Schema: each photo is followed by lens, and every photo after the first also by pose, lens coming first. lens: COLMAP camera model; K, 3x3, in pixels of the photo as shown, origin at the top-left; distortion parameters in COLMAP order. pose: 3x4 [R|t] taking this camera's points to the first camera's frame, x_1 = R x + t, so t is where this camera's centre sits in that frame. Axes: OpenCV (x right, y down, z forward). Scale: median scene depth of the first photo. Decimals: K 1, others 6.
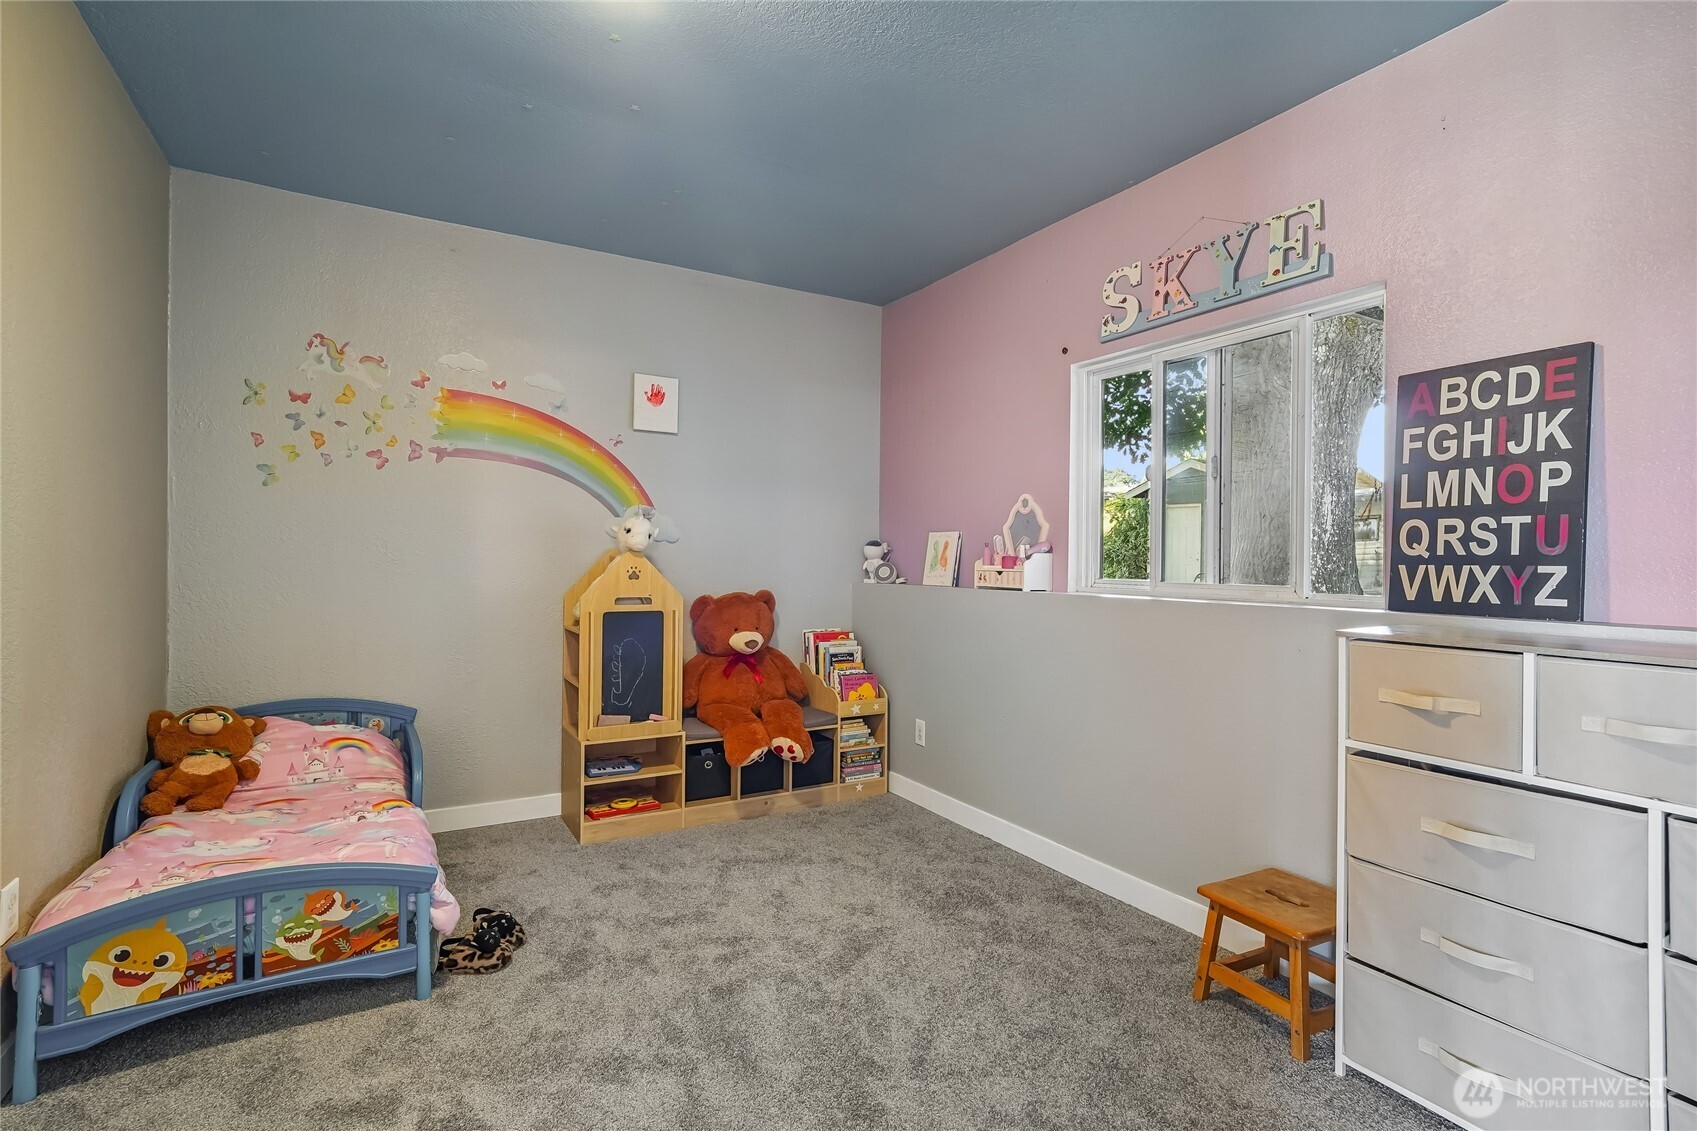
lens RADIAL K [[780.2, 0, 848.5], [0, 780.2, 565.5], [0, 0, 1]] dist [0.012450, 0.000340]
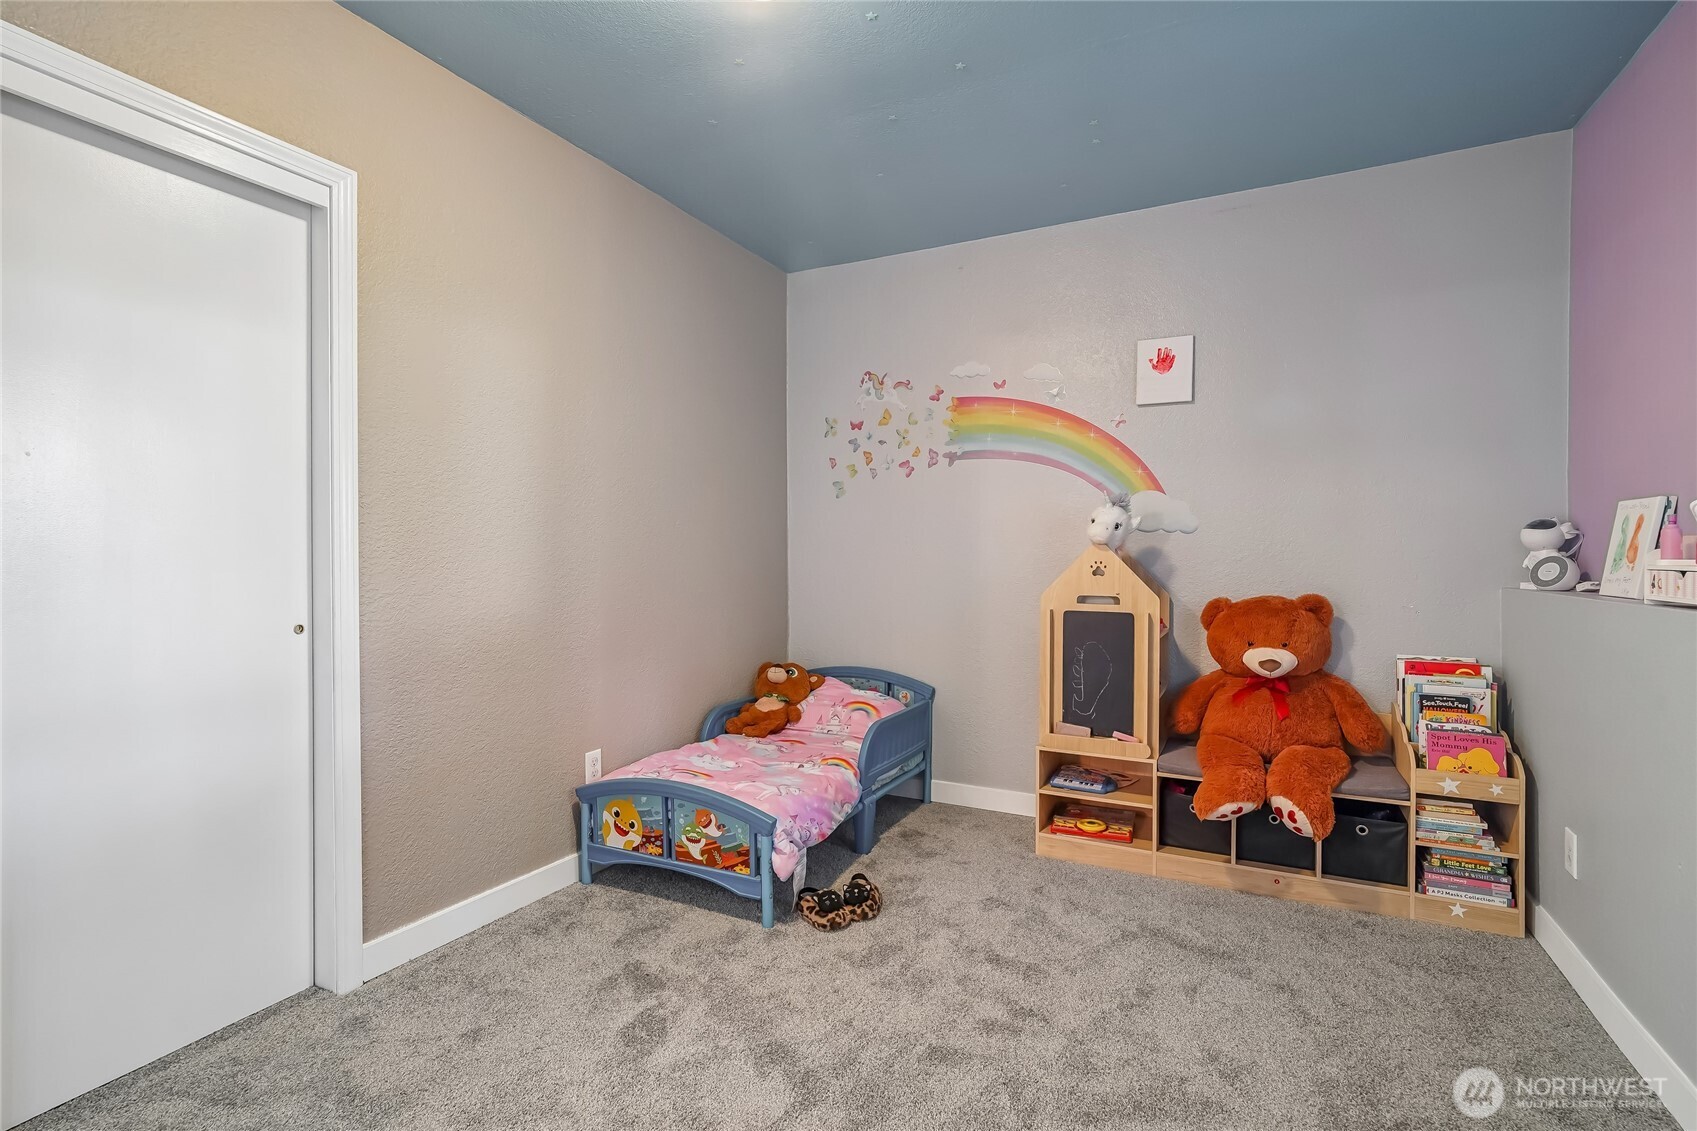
lens RADIAL K [[786.4, 0, 853.4], [0, 786.4, 561.0], [0, 0, 1]] dist [0.004983, 0.000331]
pose [[0.562912, 0.000944, -0.826516, 0.309529], [-0.001860, 0.999998, -0.000125, 0.001666], [0.826515, 0.001608, 0.562913, 0.268999]]
